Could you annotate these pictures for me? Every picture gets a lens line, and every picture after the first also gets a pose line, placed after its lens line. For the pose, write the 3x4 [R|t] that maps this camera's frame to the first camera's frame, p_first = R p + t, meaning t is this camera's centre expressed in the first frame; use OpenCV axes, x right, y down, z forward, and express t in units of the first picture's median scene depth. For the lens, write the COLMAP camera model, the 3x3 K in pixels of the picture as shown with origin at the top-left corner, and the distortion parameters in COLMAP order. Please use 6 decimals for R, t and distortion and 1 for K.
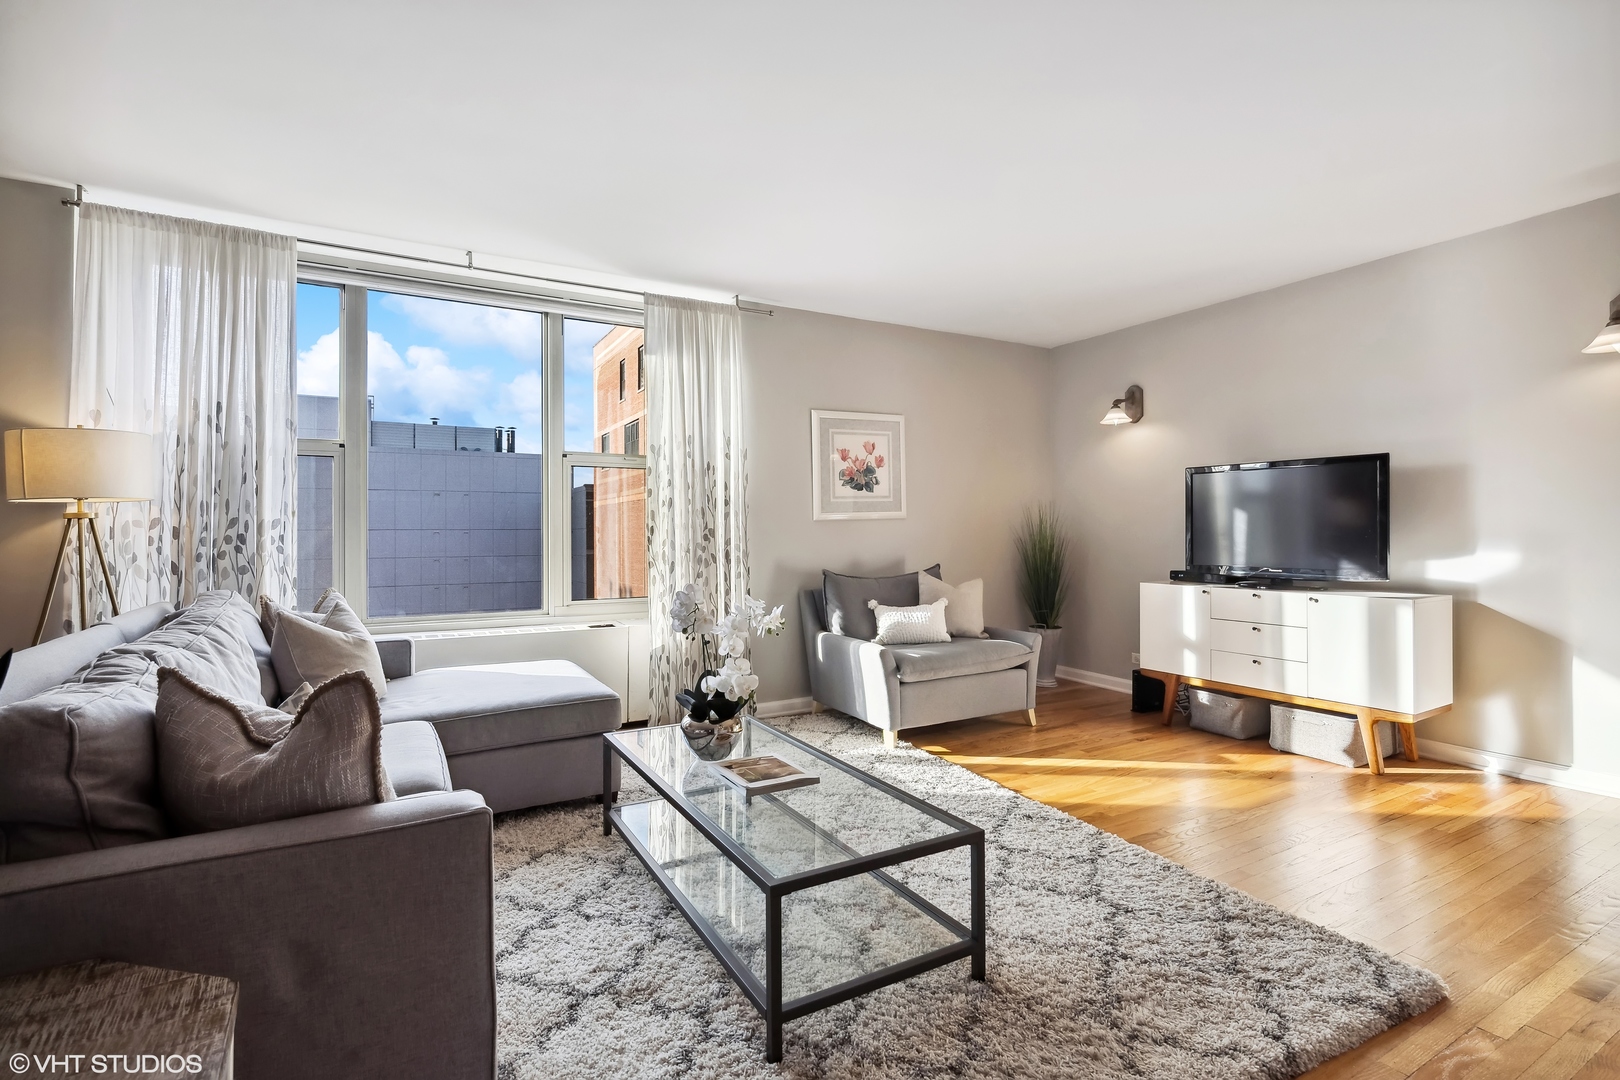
lens RADIAL K [[759.7, 0, 811.4], [0, 759.7, 526.4], [0, 0, 1]] dist [-0.004737, -0.000884]
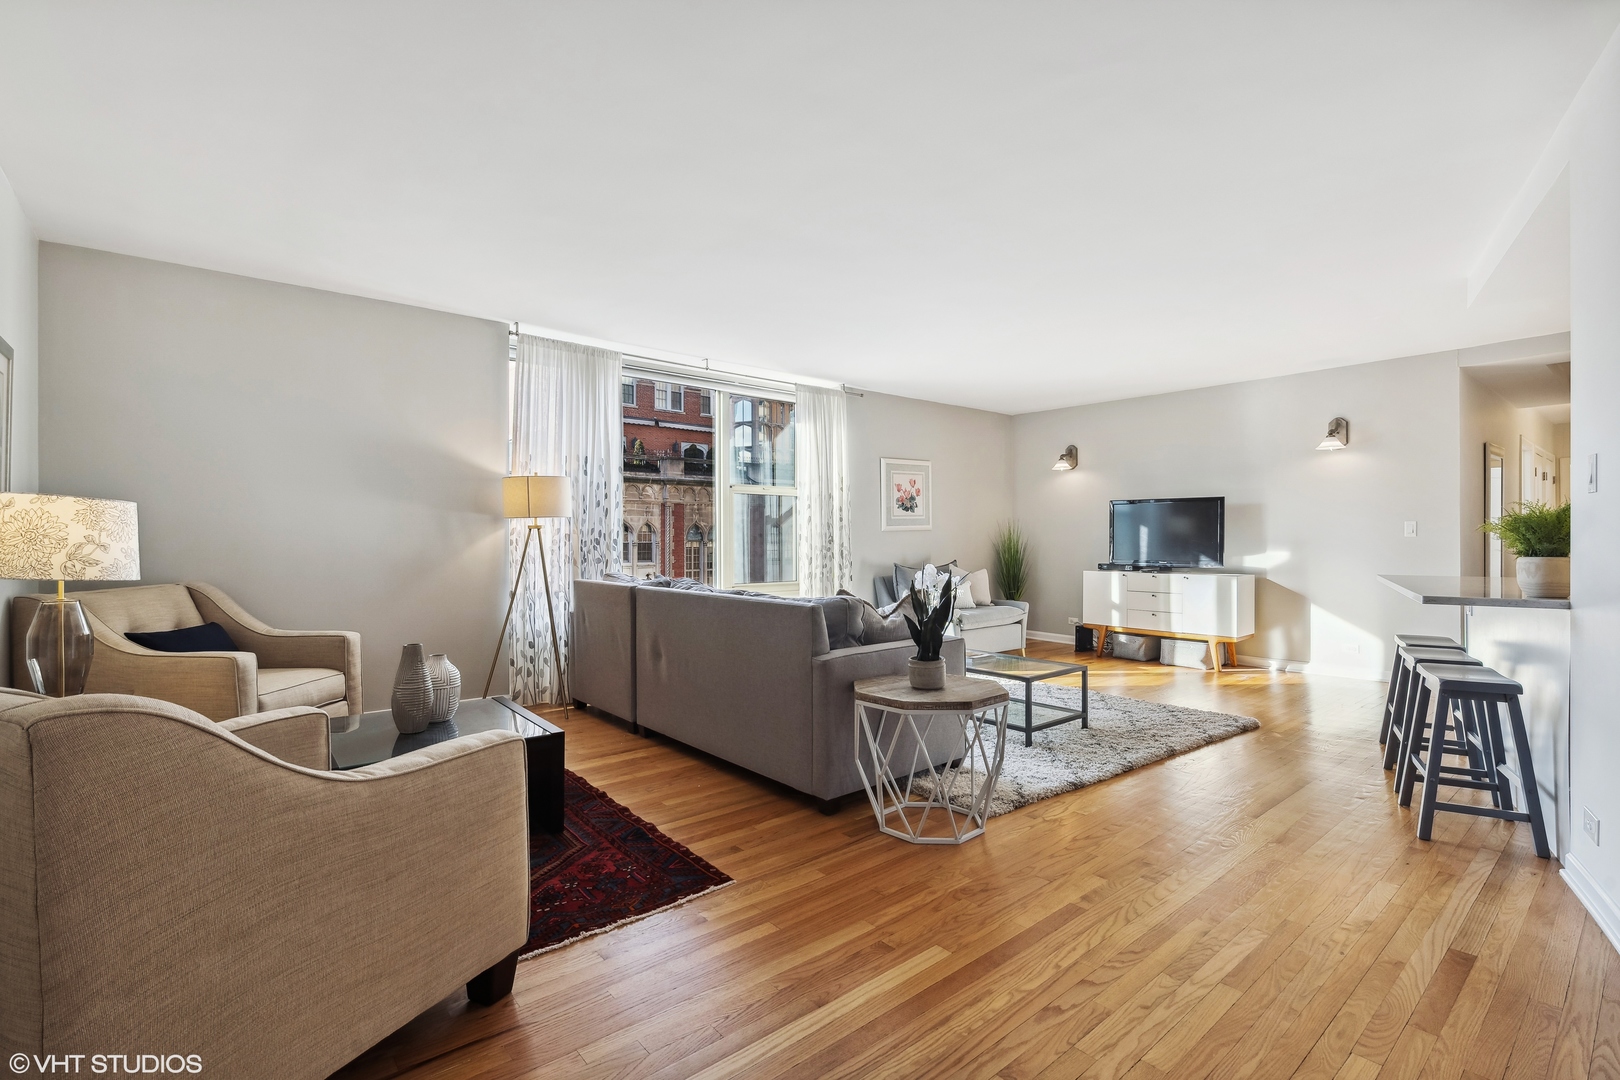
lens RADIAL K [[743.4, 0, 810.0], [0, 743.4, 540.0], [0, 0, 1]] dist [-0.000534, -0.000033]
pose [[0.983816, 0.004636, 0.179119, -0.502663], [-0.006285, 0.999943, 0.008634, -0.002459], [-0.179069, -0.009620, 0.983789, -0.540702]]
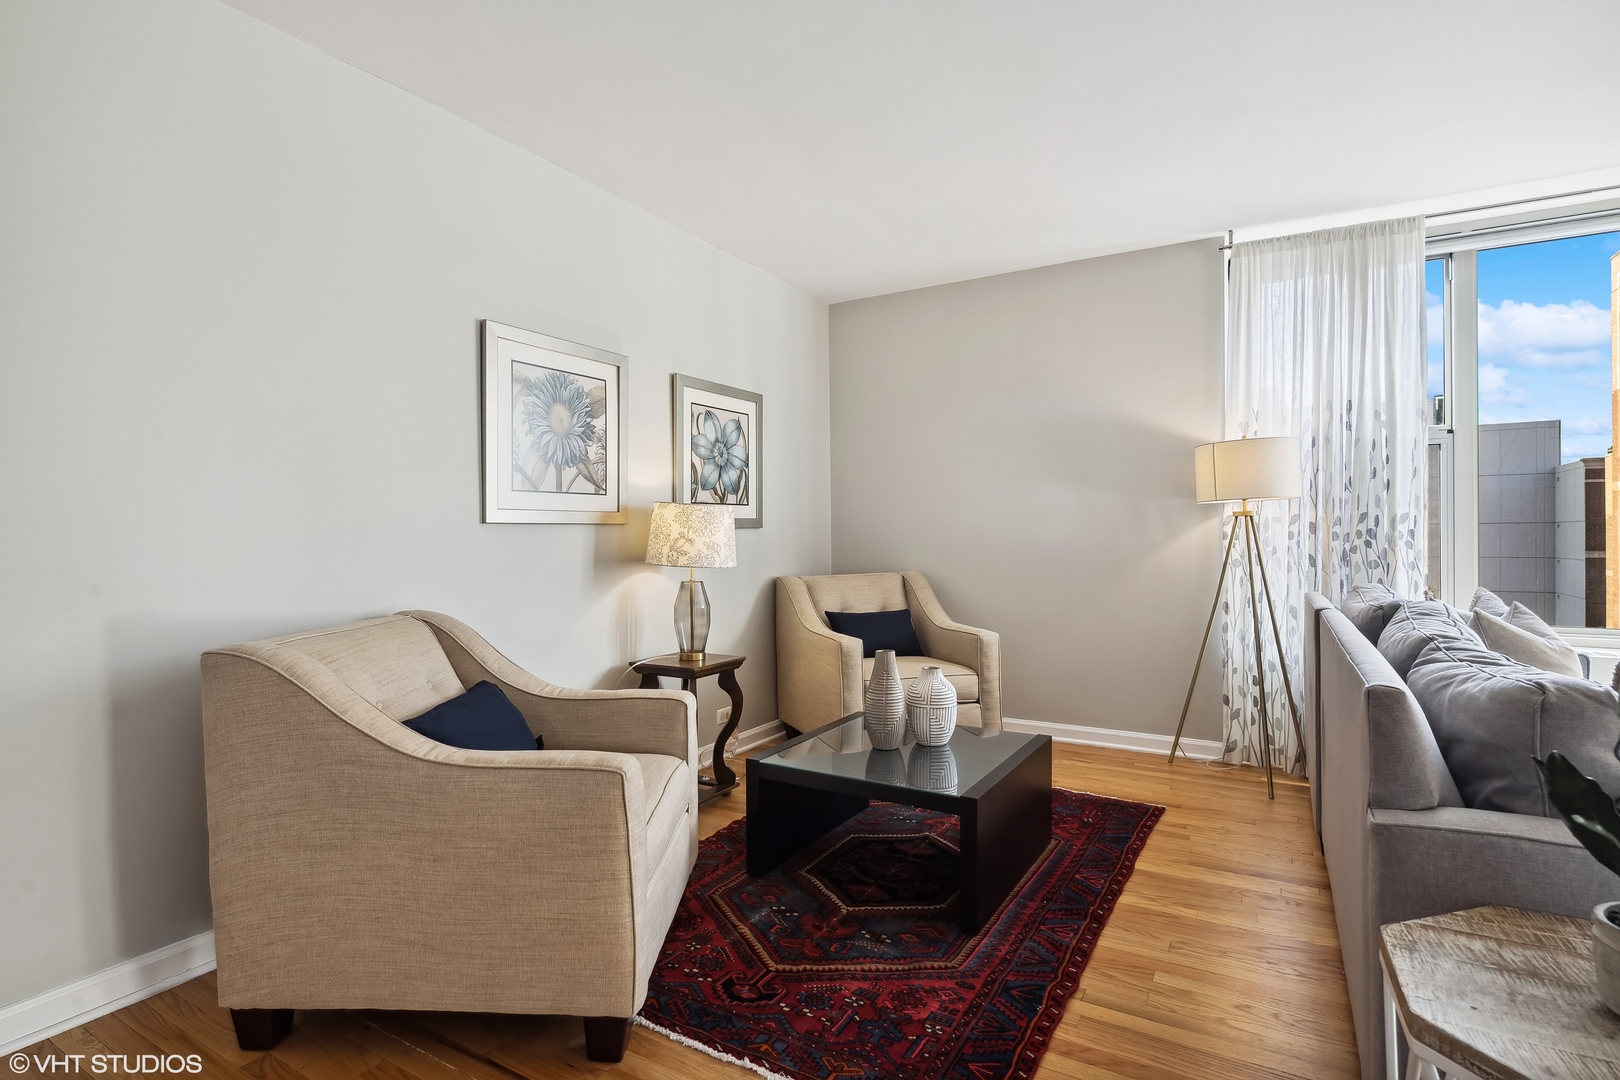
lens RADIAL K [[812.1, 0, 810.0], [0, 812.1, 540.0], [0, 0, 1]] dist [-0.002913, -0.000751]
pose [[0.494694, 0.006128, -0.869046, -0.158188], [0.012548, 0.999821, 0.014193, 0.000407], [0.868977, -0.017926, 0.494528, -0.153756]]
